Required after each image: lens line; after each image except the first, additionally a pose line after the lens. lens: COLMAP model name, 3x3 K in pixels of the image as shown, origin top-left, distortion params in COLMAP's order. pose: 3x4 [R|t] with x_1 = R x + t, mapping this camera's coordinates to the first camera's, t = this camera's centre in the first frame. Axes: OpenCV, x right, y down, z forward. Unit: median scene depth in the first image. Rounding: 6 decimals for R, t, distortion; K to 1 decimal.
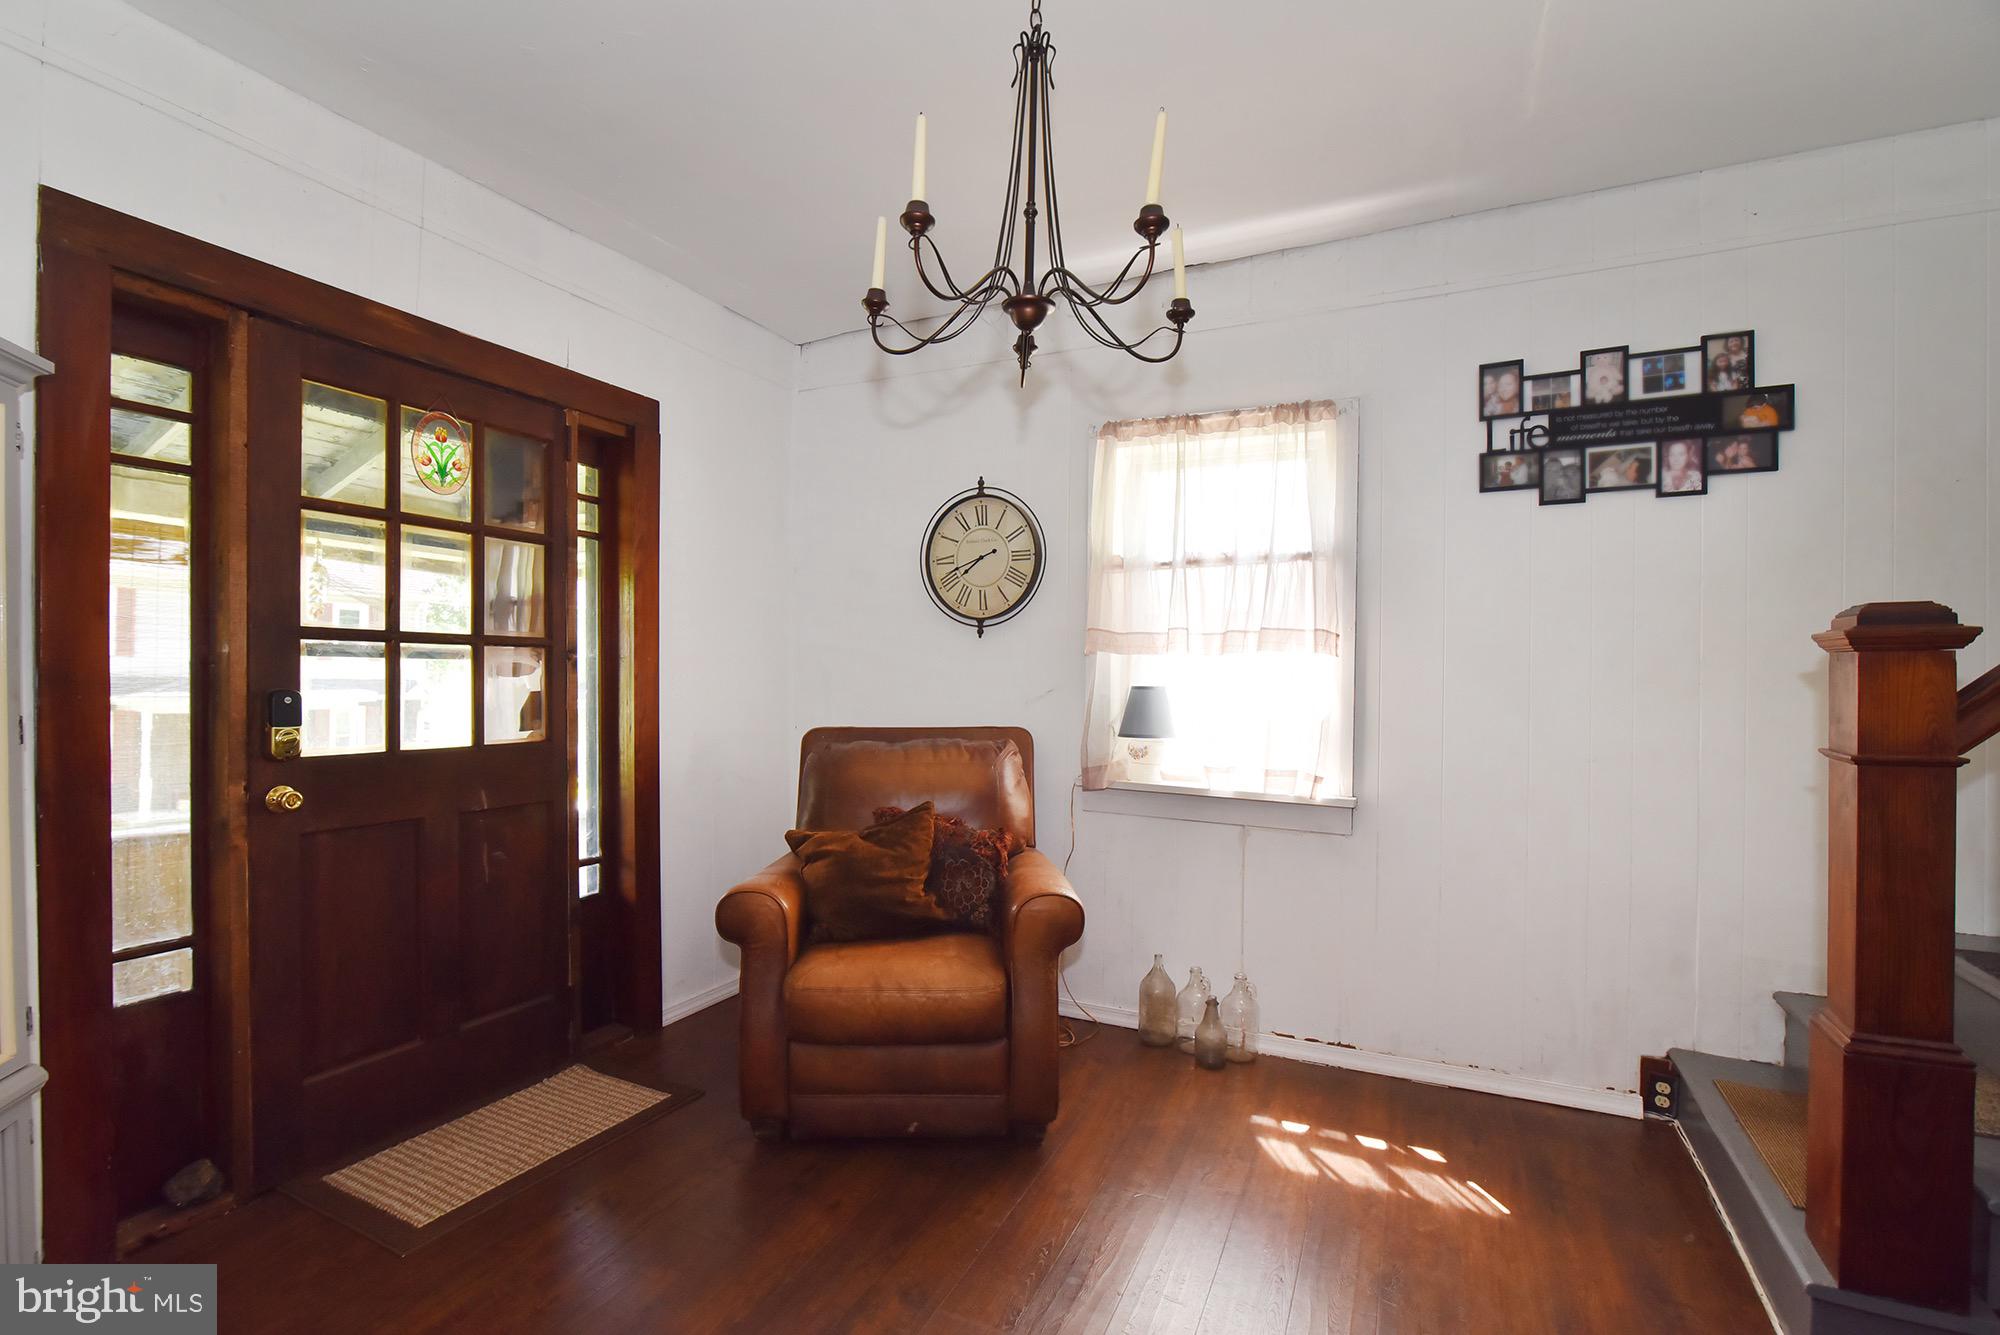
lens RADIAL K [[919.1, 0, 997.8], [0, 919.1, 685.8], [0, 0, 1]] dist [-0.016729, 0.000061]
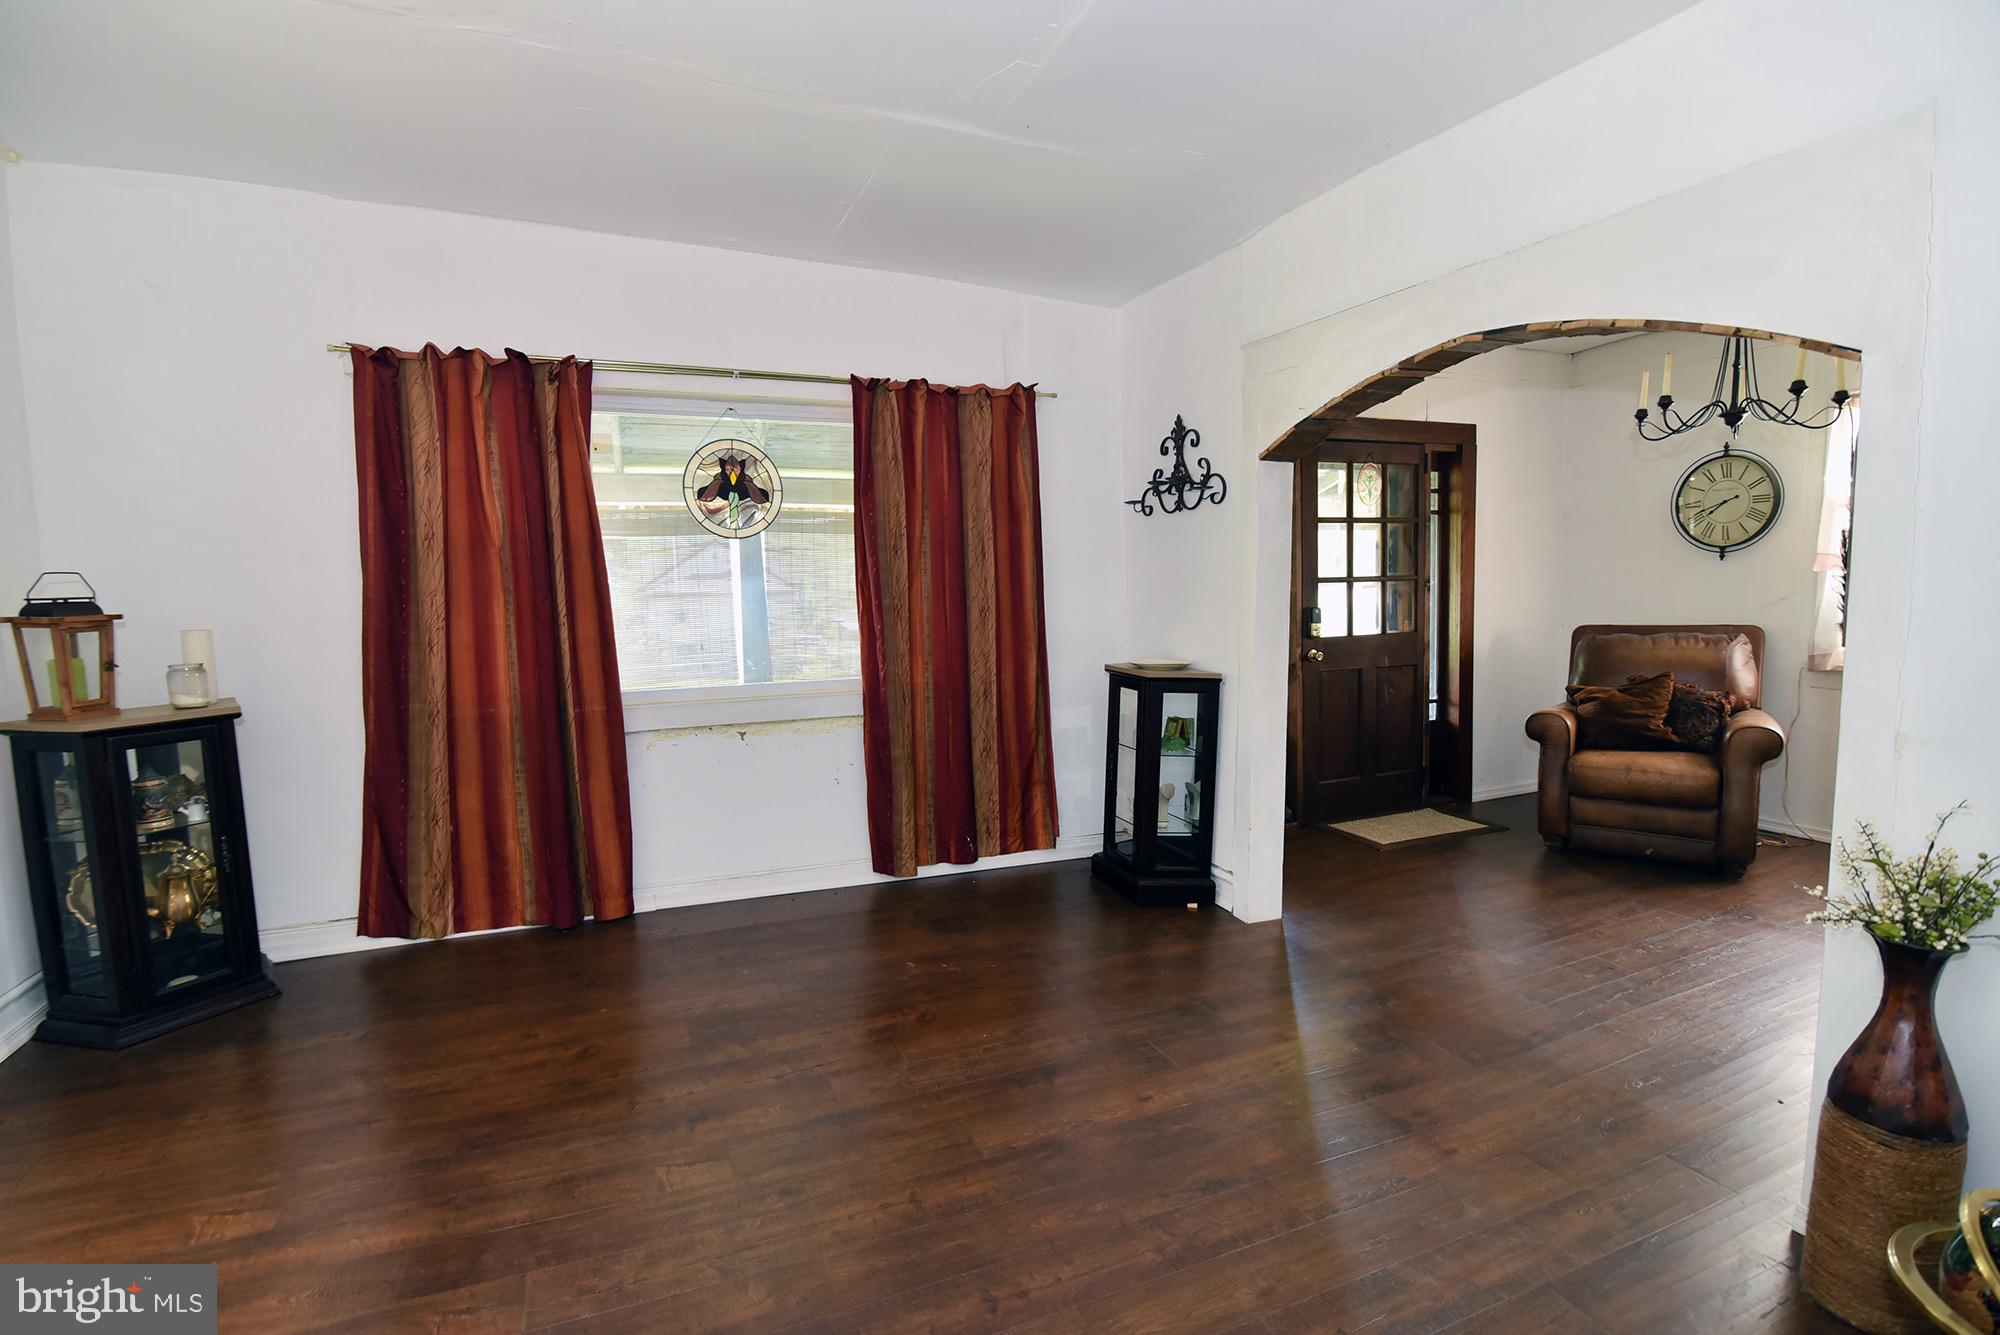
lens RADIAL K [[919.1, 0, 997.8], [0, 919.1, 685.8], [0, 0, 1]] dist [-0.016729, 0.000061]
pose [[0.749260, 0.043971, -0.660815, 0.096025], [0.023954, 0.995341, 0.093391, -0.023233], [0.661843, -0.085804, 0.744716, -0.939709]]
